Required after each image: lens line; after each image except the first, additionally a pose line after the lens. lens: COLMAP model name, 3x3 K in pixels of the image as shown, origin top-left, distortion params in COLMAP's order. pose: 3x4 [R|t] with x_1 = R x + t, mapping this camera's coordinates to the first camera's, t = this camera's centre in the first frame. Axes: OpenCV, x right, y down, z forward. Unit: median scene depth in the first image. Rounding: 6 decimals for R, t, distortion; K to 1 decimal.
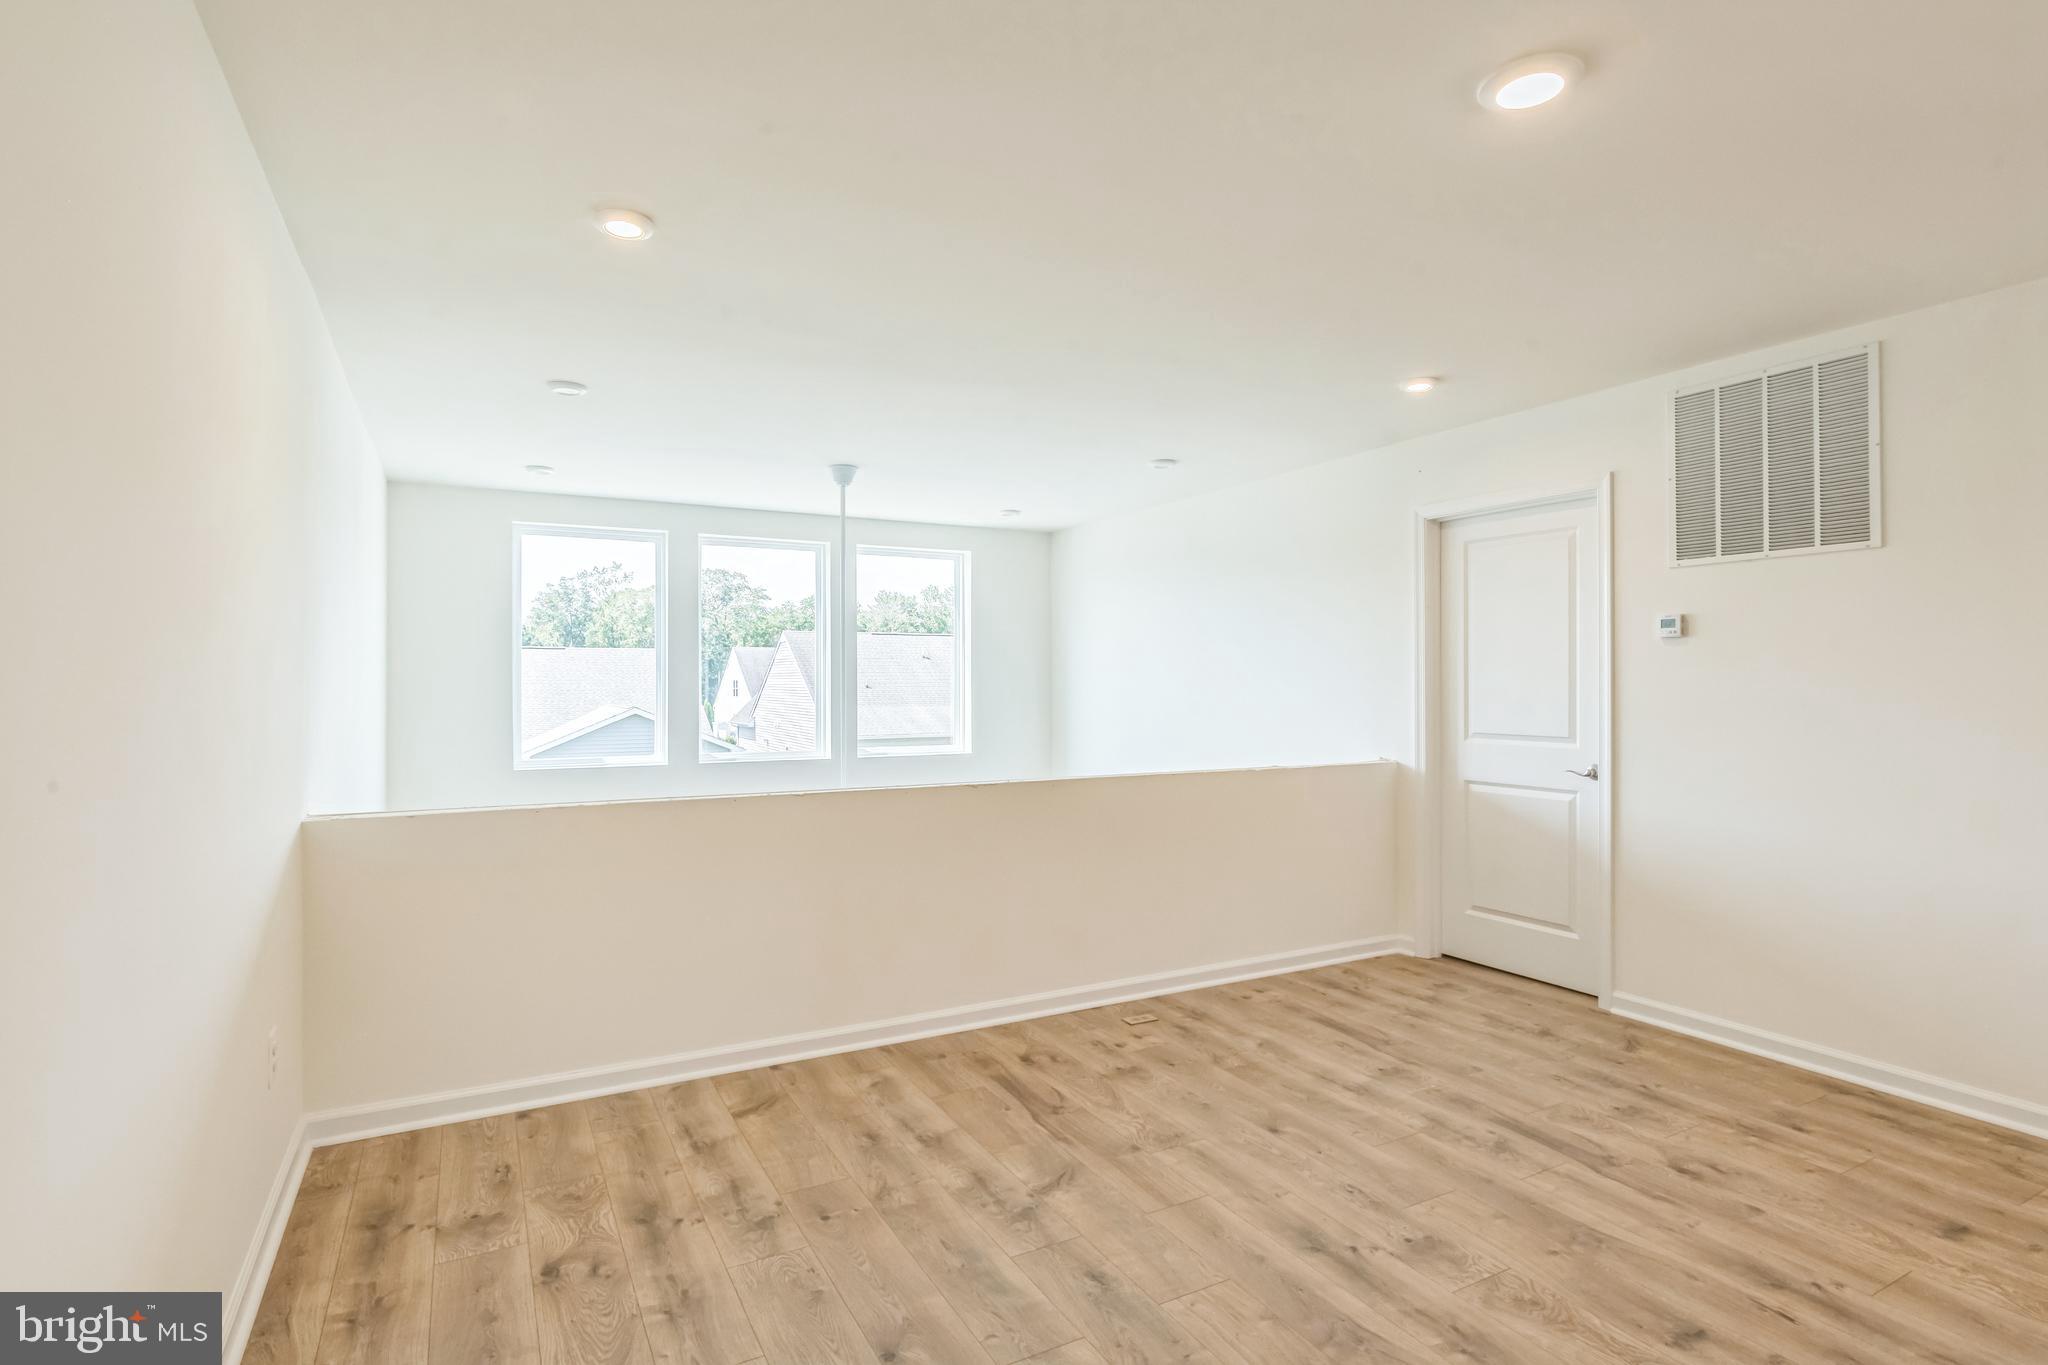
lens RADIAL K [[1022.7, 0, 1028.1], [0, 1022.7, 679.7], [0, 0, 1]] dist [-0.002879, 0.000071]
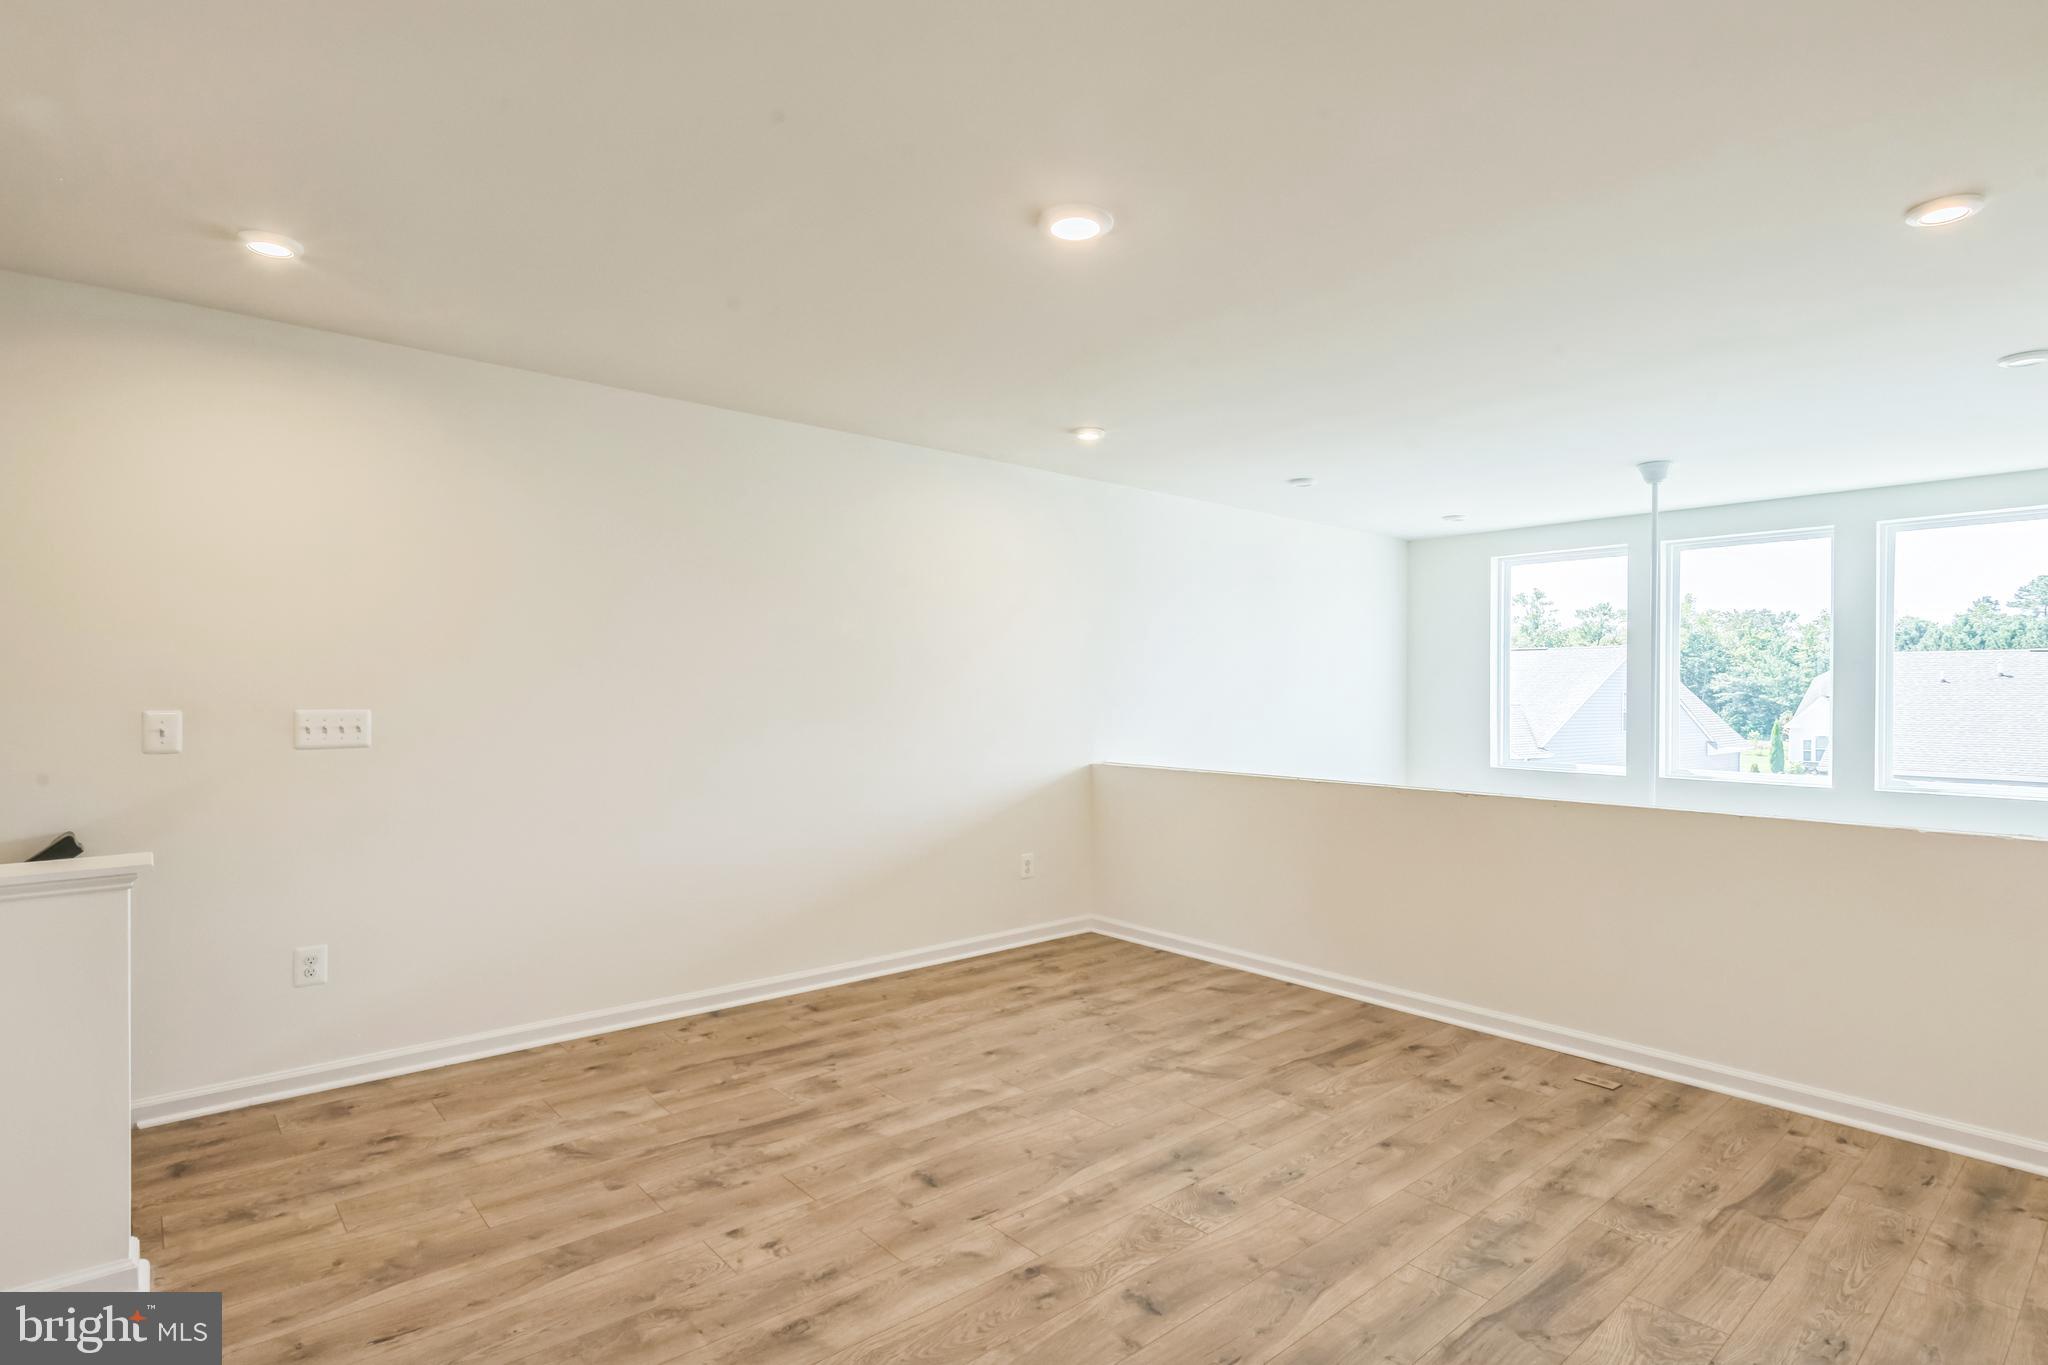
lens RADIAL K [[1049.2, 0, 1024.2], [0, 1049.2, 696.3], [0, 0, 1]] dist [-0.002591, -0.000478]
pose [[0.208646, 0.009256, -0.977948, 1.003608], [-0.003289, 0.999956, 0.008763, -0.004208], [0.977986, 0.001388, 0.208667, 0.379133]]
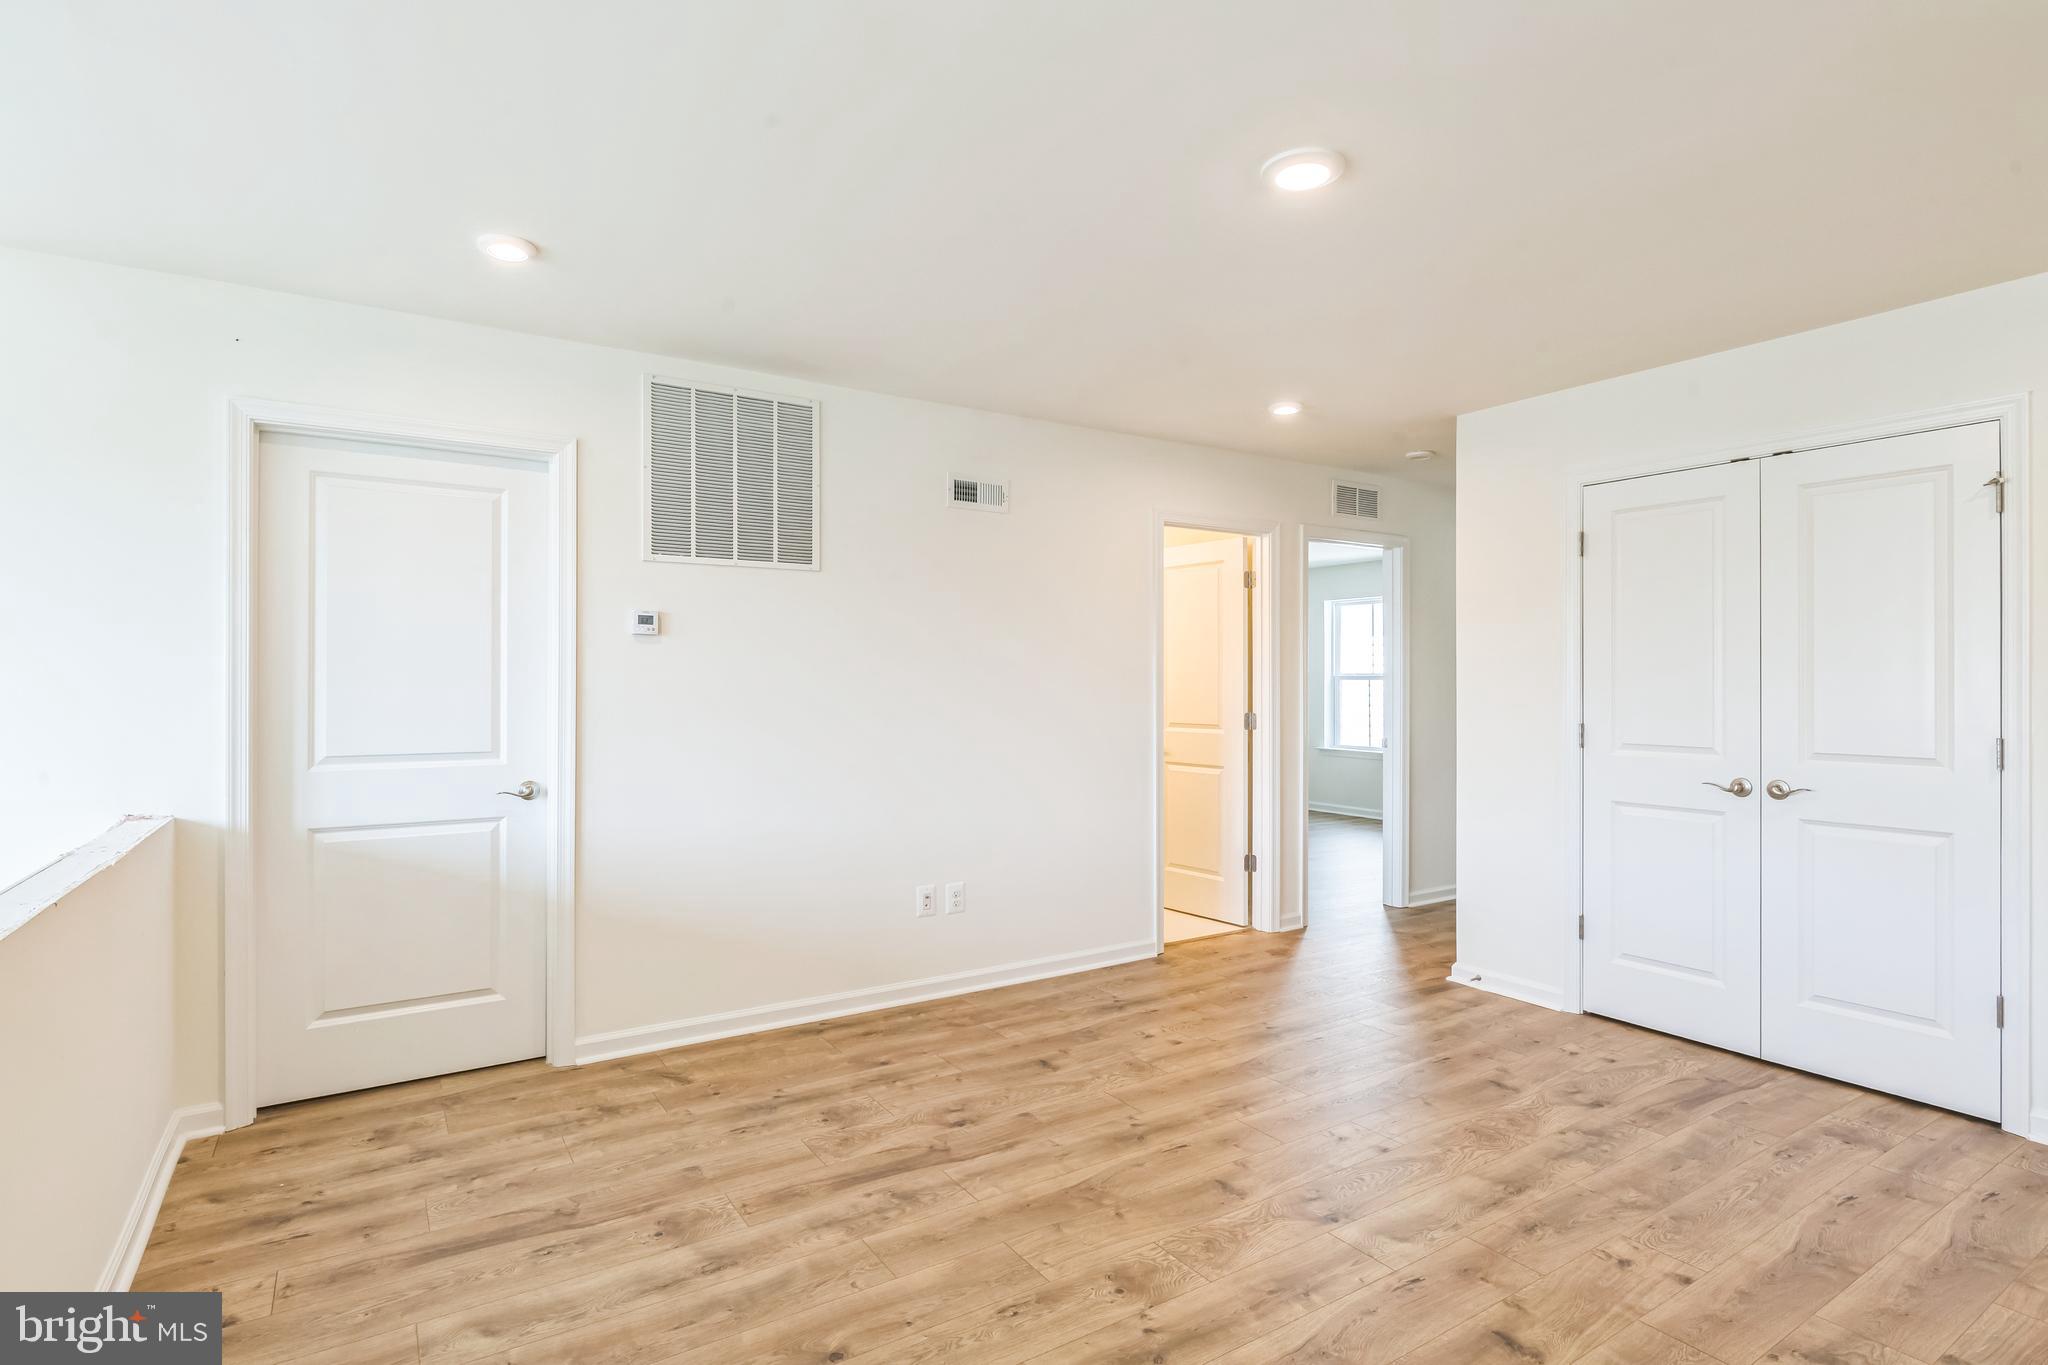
lens RADIAL K [[1022.7, 0, 1028.1], [0, 1022.7, 679.7], [0, 0, 1]] dist [-0.002879, 0.000071]
pose [[-0.074615, 0.005739, 0.997196, -0.371480], [-0.002858, 0.999978, -0.005969, 0.005136], [-0.997208, -0.003295, -0.074597, 0.797699]]
